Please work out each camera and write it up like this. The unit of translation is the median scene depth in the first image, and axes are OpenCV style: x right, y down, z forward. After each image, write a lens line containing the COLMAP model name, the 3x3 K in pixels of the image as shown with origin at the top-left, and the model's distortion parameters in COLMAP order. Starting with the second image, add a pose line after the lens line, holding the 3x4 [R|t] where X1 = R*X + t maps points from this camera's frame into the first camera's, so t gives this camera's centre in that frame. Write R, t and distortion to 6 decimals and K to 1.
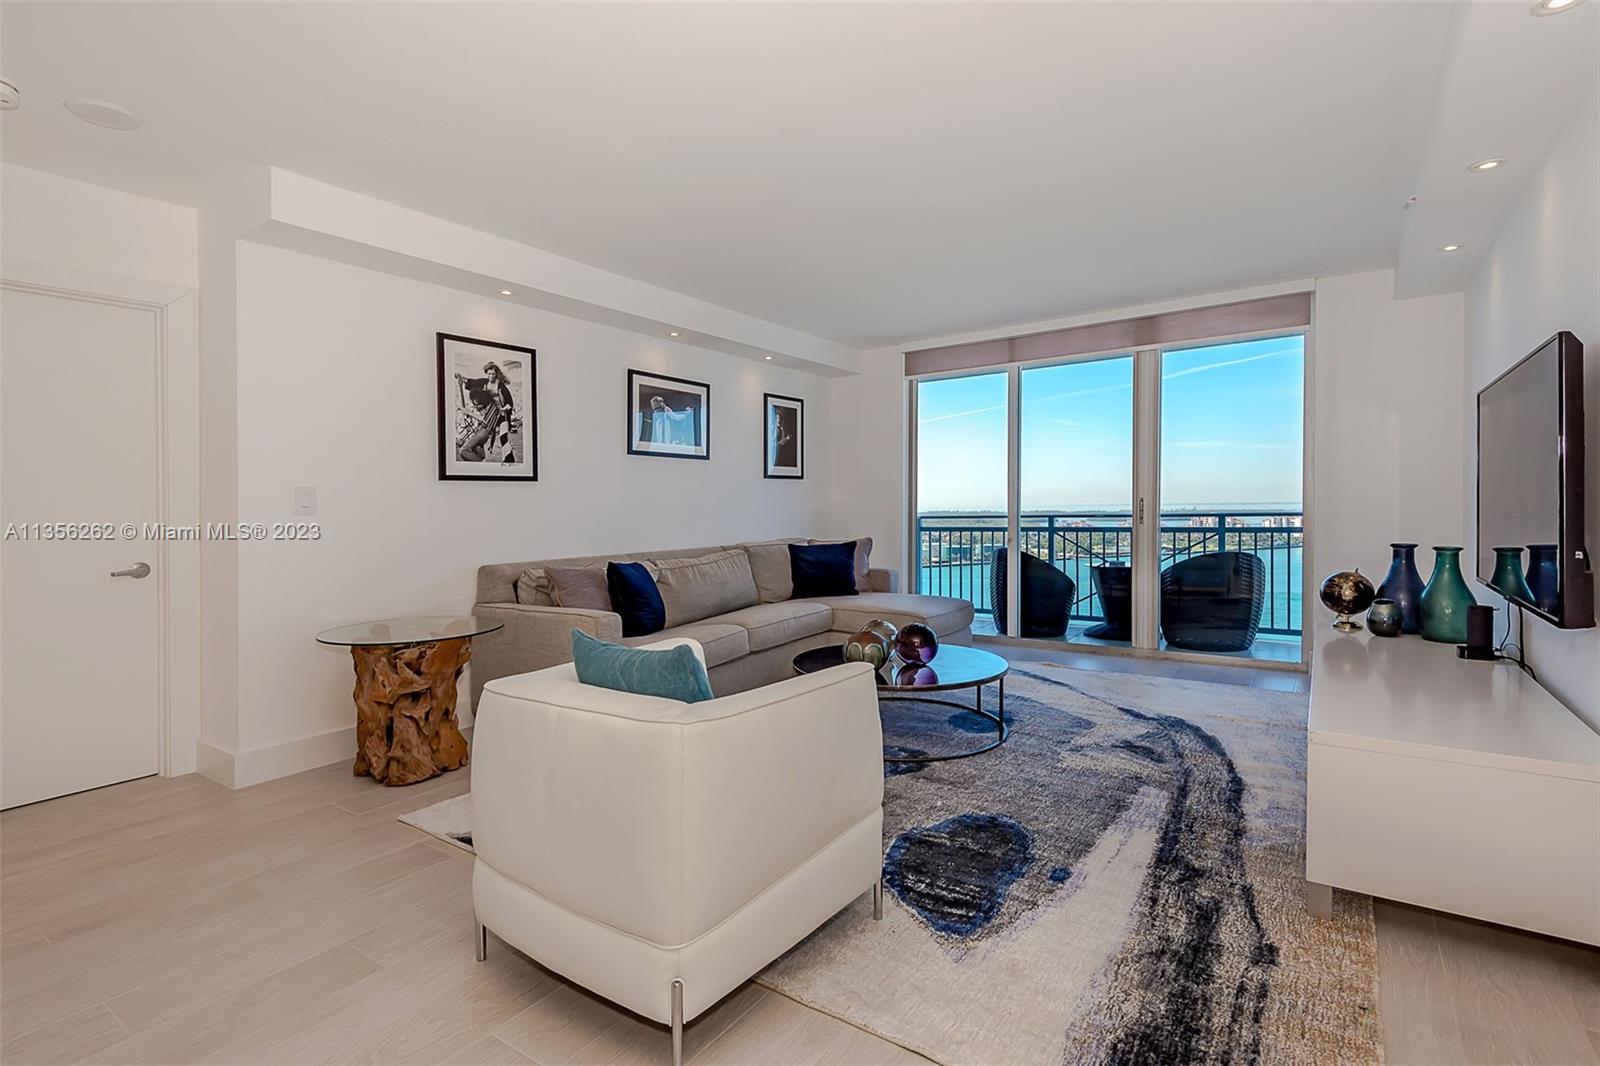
lens RADIAL K [[735.7, 0, 805.9], [0, 735.7, 511.7], [0, 0, 1]] dist [0.034244, -0.034496]
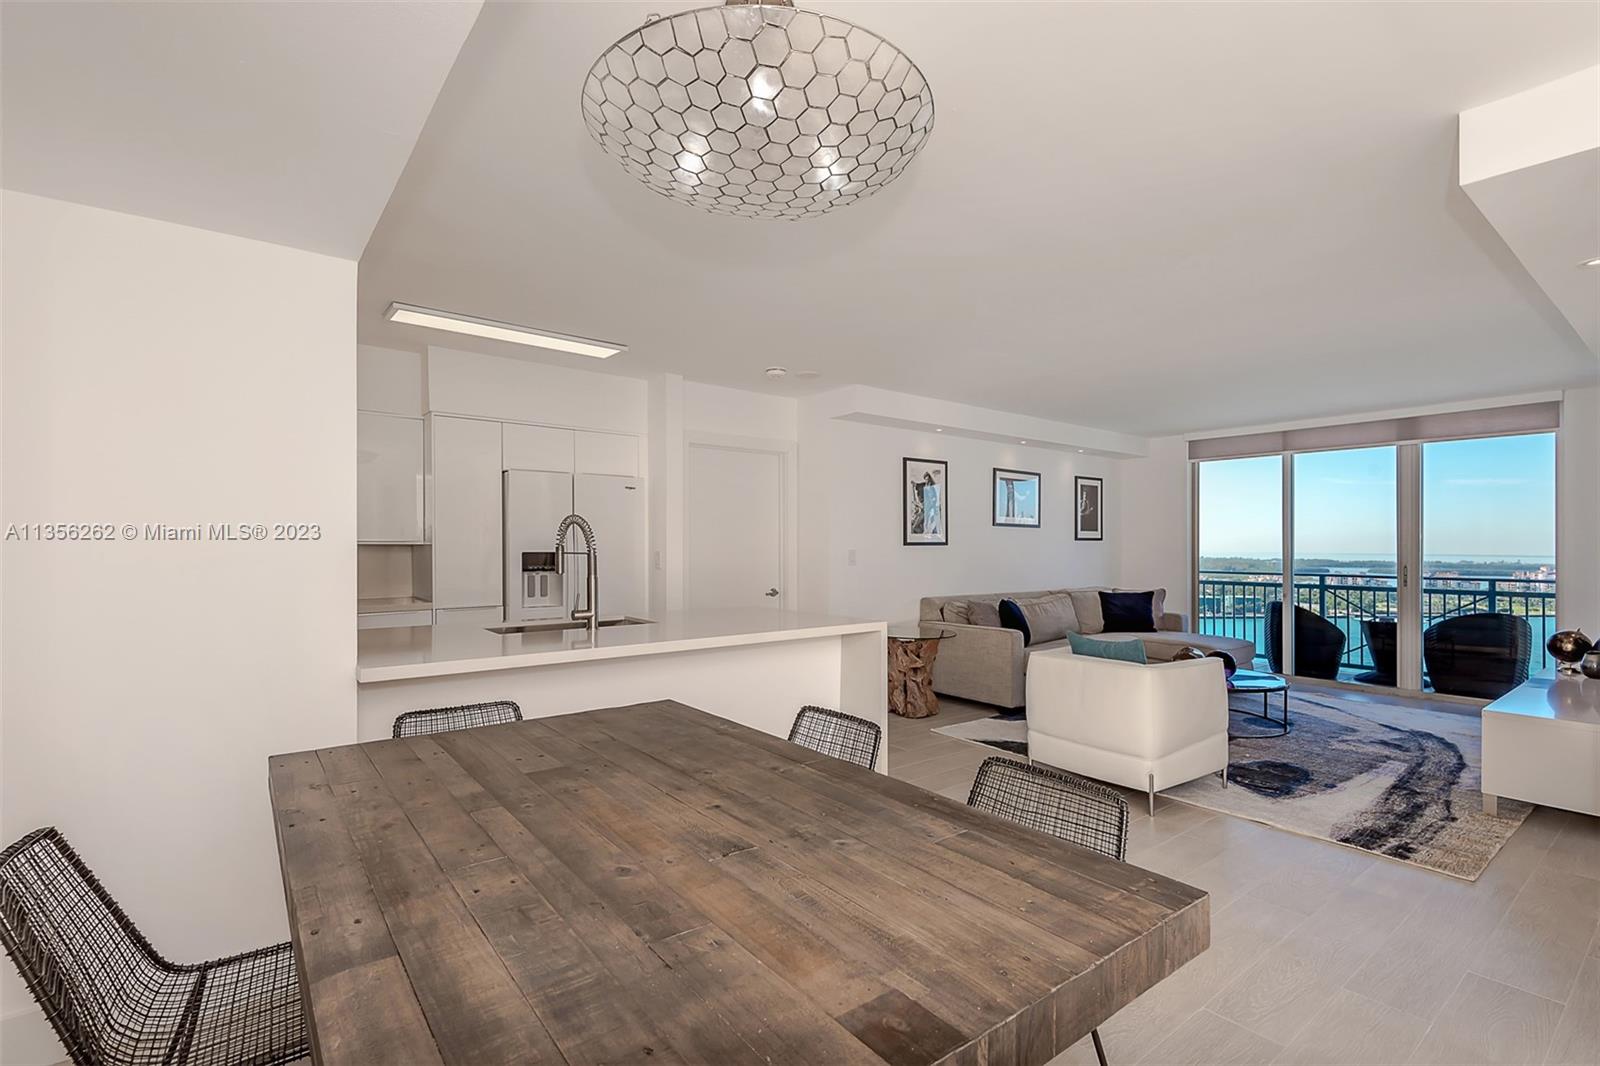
lens RADIAL K [[744.7, 0, 808.1], [0, 744.7, 508.9], [0, 0, 1]] dist [-0.002471, -0.014537]
pose [[0.959973, 0.013282, -0.279776, -0.215304], [-0.028376, 0.998348, -0.049970, -0.031966], [0.278650, 0.055908, 0.958764, -0.628750]]
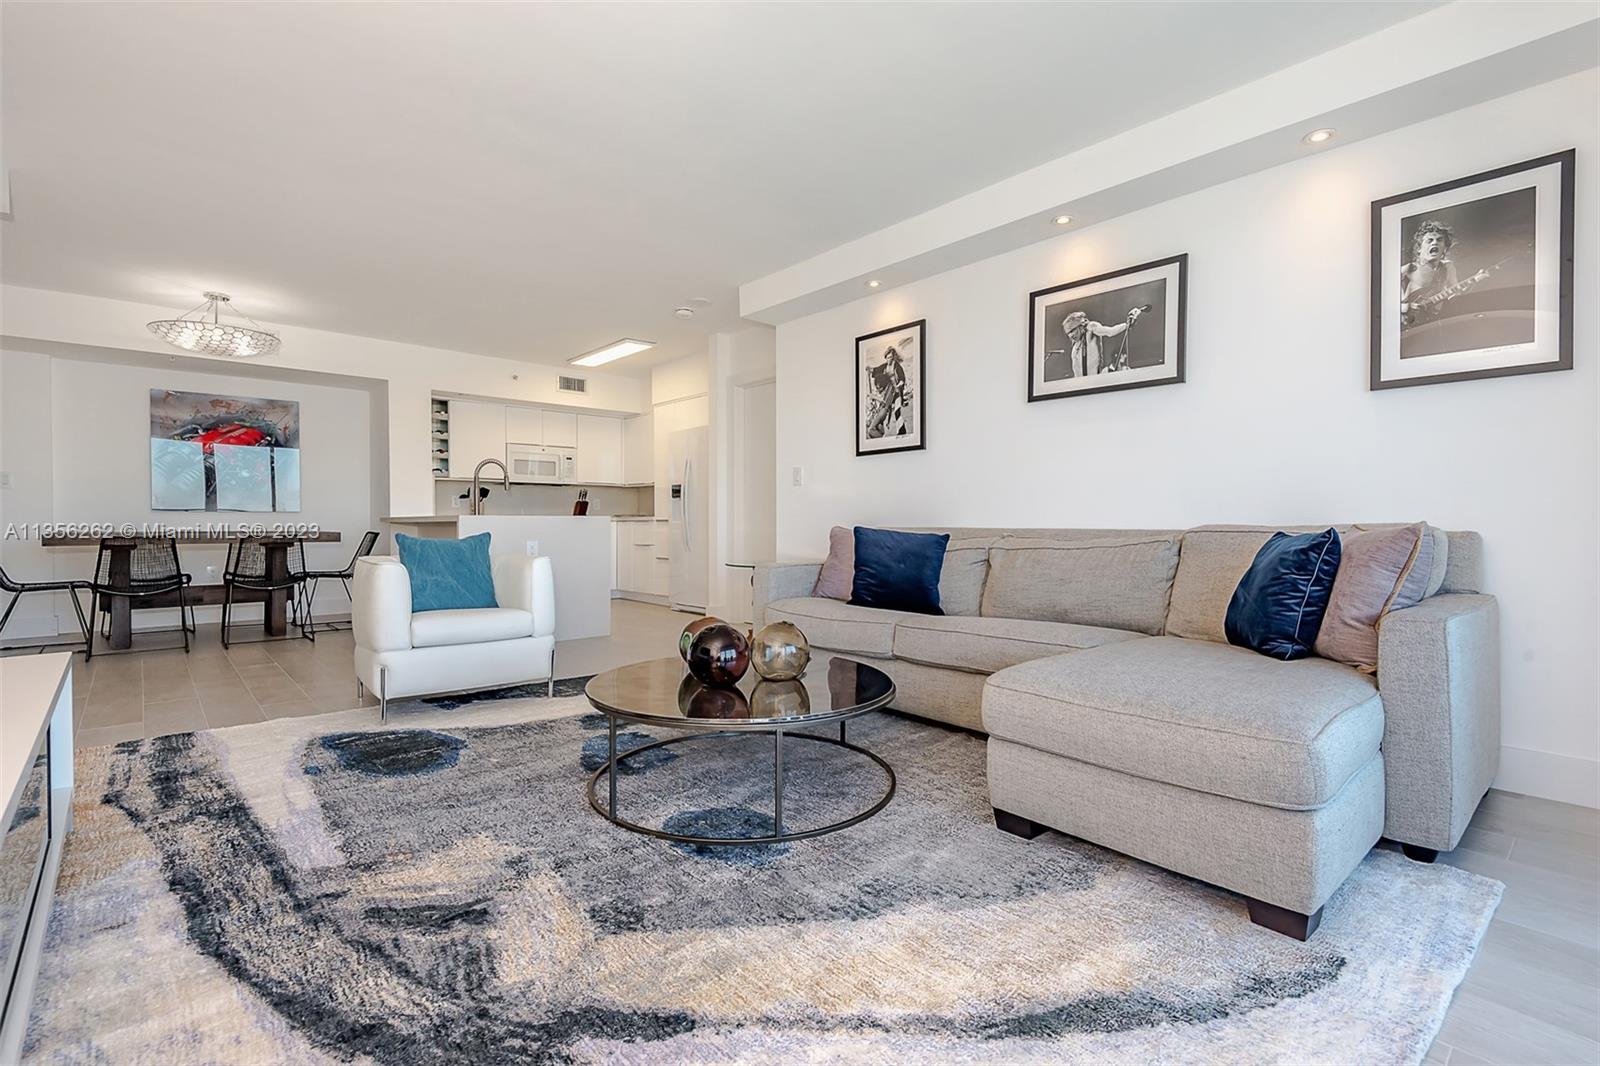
lens RADIAL K [[797.1, 0, 819.3], [0, 797.1, 530.5], [0, 0, 1]] dist [-0.002106, -0.001139]
pose [[-0.244793, 0.026631, -0.969209, 0.769407], [0.001478, 0.999632, 0.027093, 0.042337], [0.969574, 0.005199, -0.244743, 1.180810]]
